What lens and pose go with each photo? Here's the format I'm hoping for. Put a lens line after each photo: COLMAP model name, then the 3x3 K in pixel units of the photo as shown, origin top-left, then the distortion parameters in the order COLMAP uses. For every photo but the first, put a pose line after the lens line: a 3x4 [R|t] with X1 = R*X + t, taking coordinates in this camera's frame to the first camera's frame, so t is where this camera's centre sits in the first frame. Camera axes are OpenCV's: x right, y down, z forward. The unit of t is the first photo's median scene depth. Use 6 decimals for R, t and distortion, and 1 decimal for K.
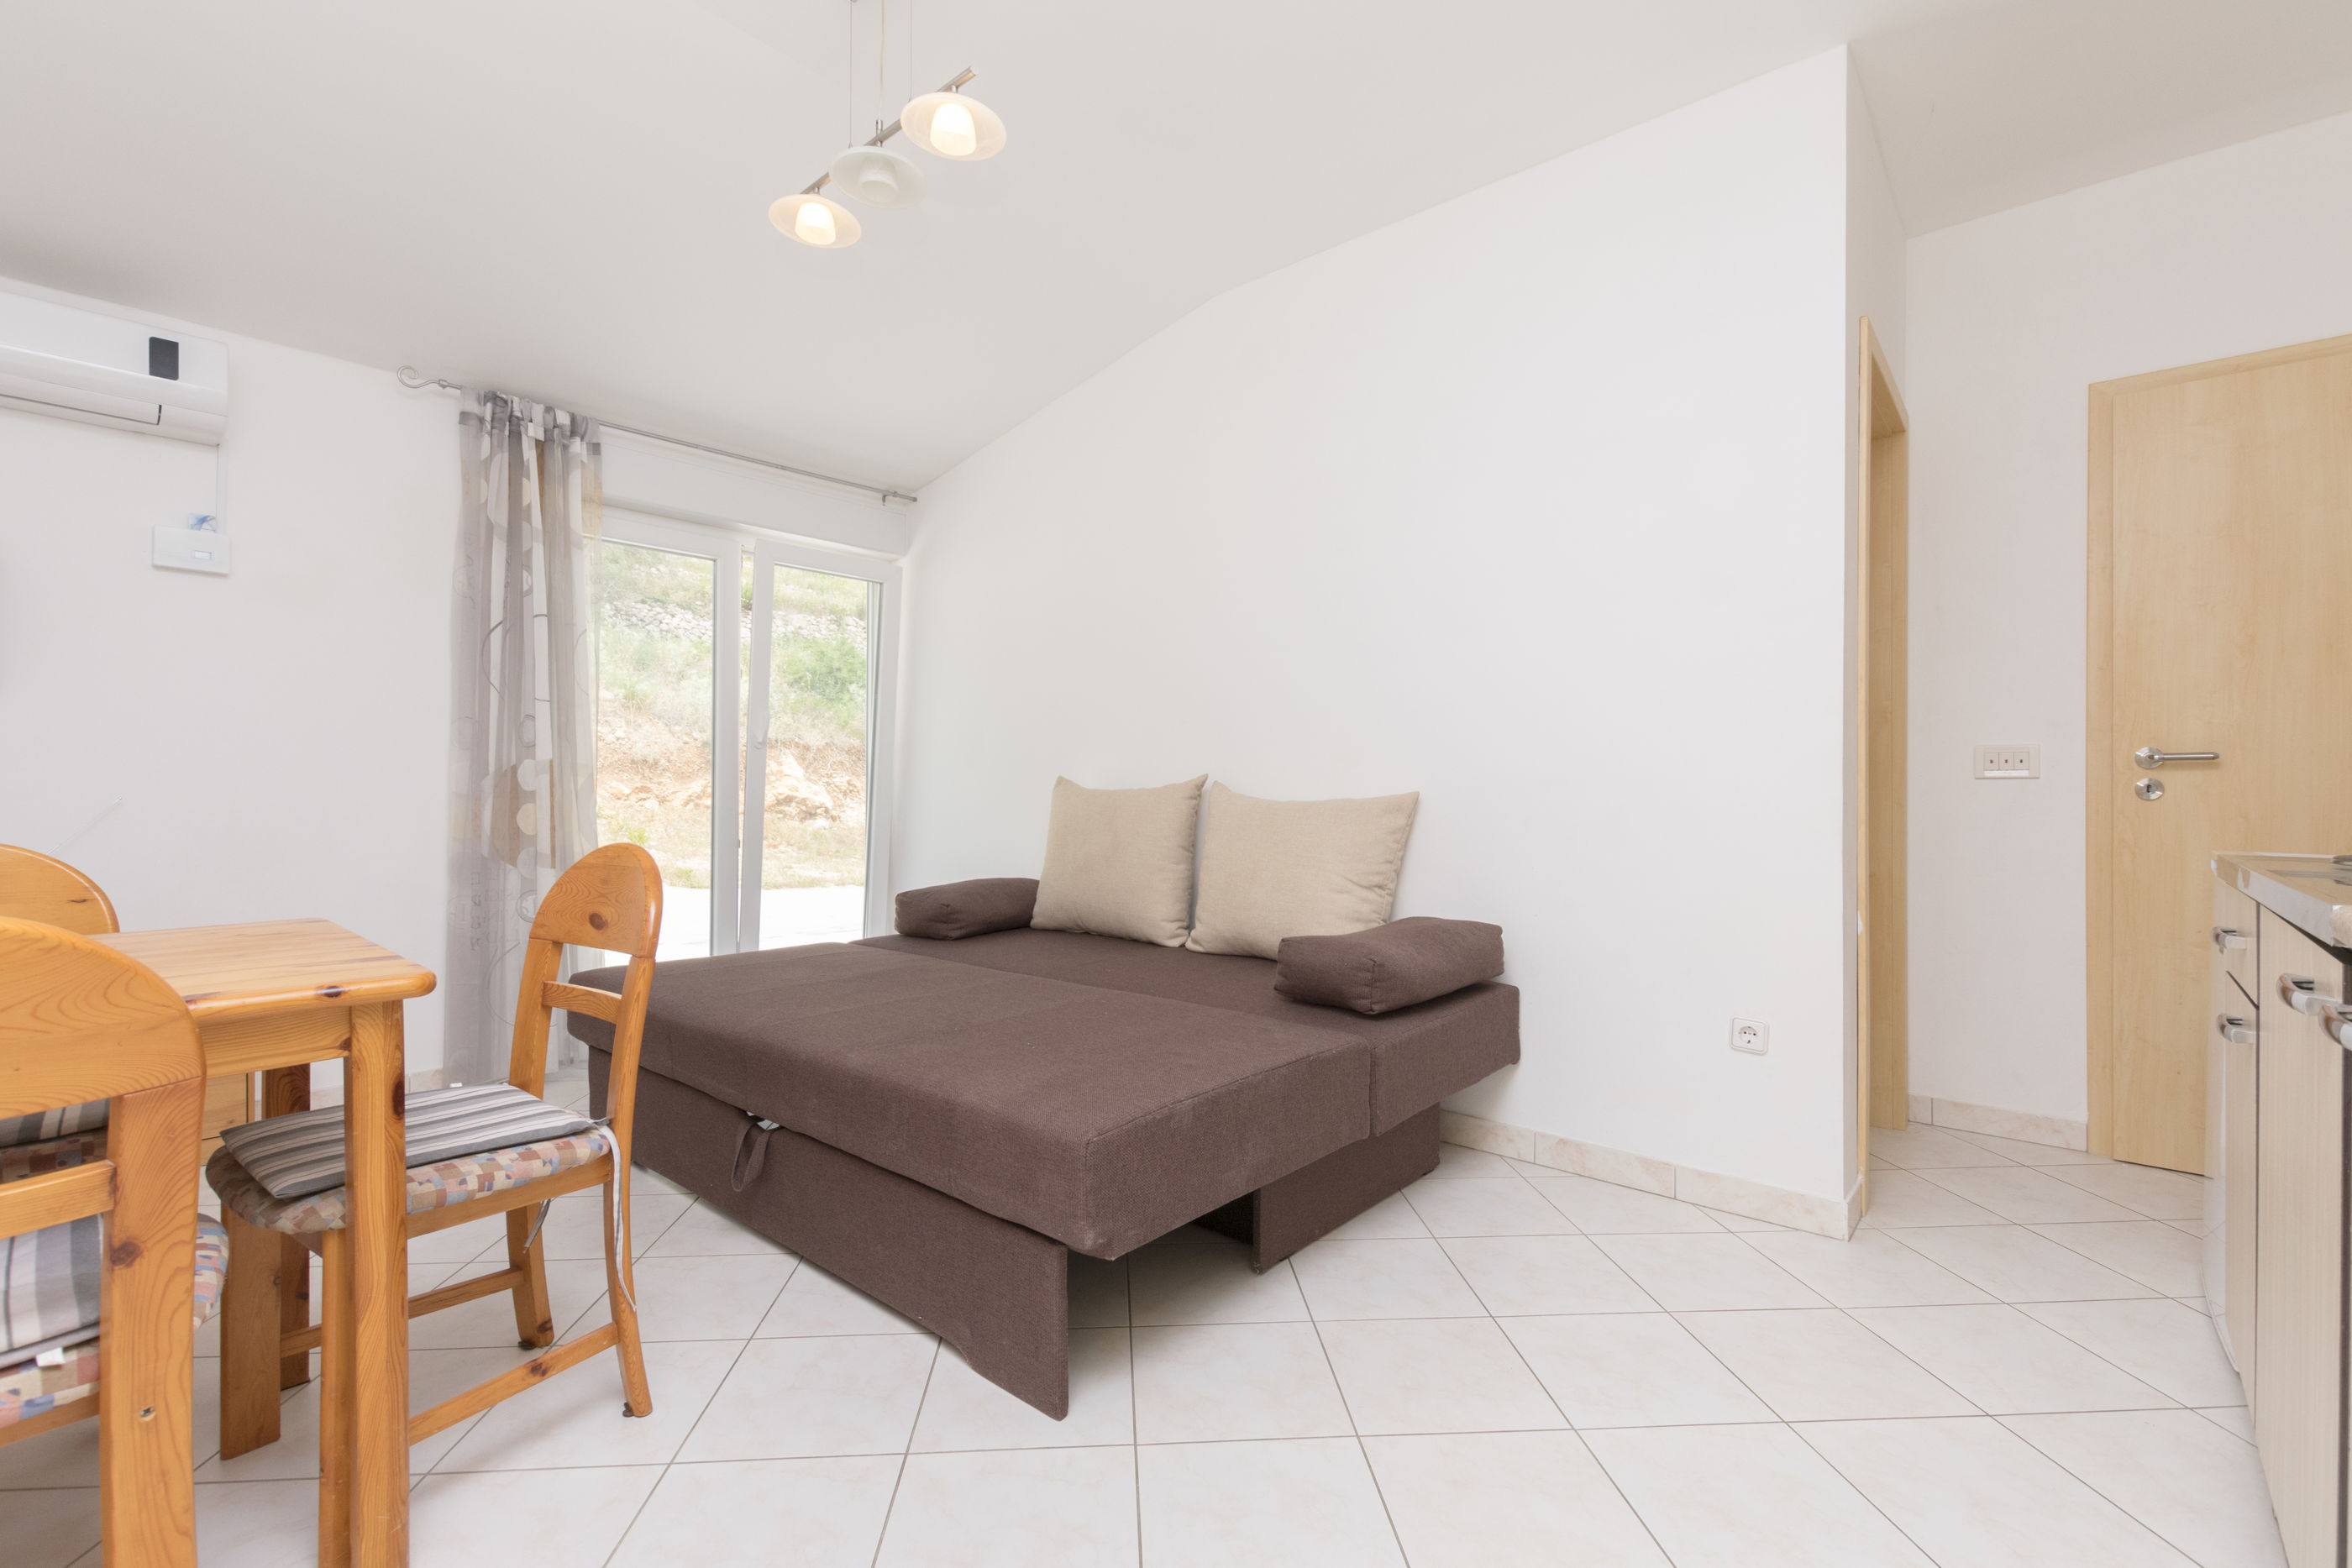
lens RADIAL K [[1011.9, 0, 1181.5], [0, 1011.9, 780.7], [0, 0, 1]] dist [0.001611, -0.002863]
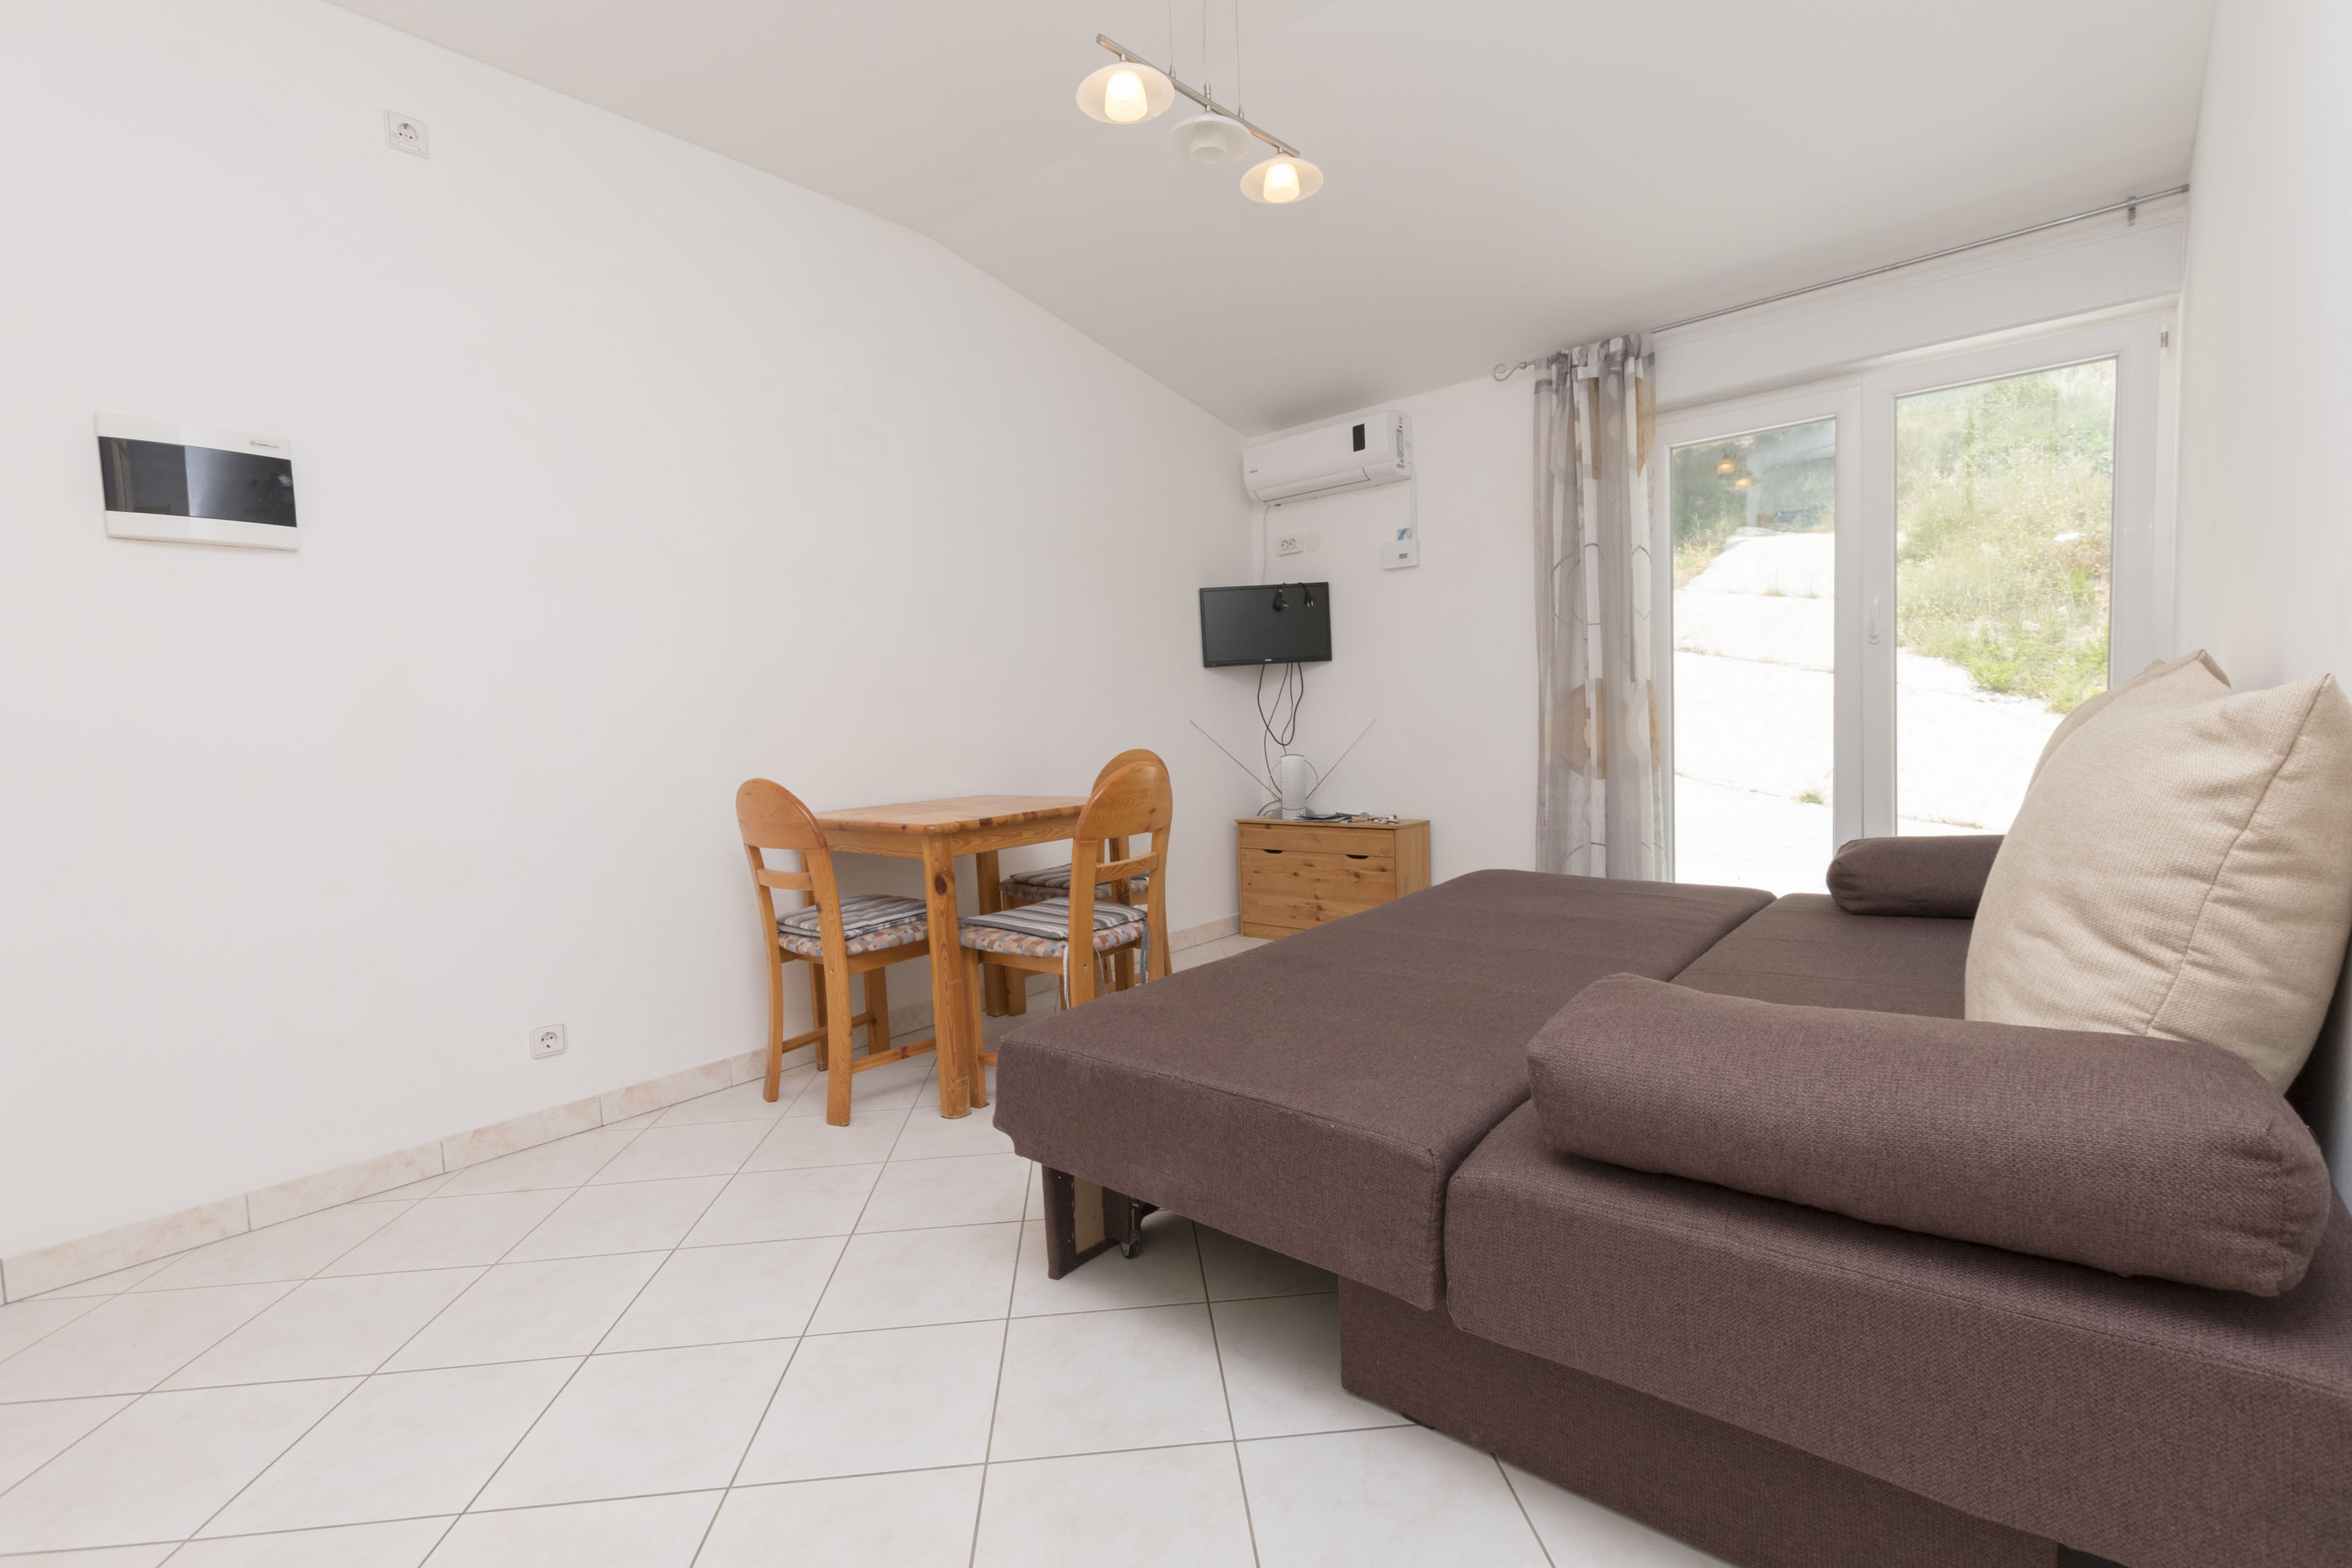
lens RADIAL K [[1011.9, 0, 1160.7], [0, 1011.9, 779.8], [0, 0, 1]] dist [0.001611, -0.002863]
pose [[-0.014924, 0.047739, -0.998748, 0.461552], [0.033624, 0.998319, 0.047216, 0.019868], [0.999323, -0.032877, -0.016504, 0.555829]]
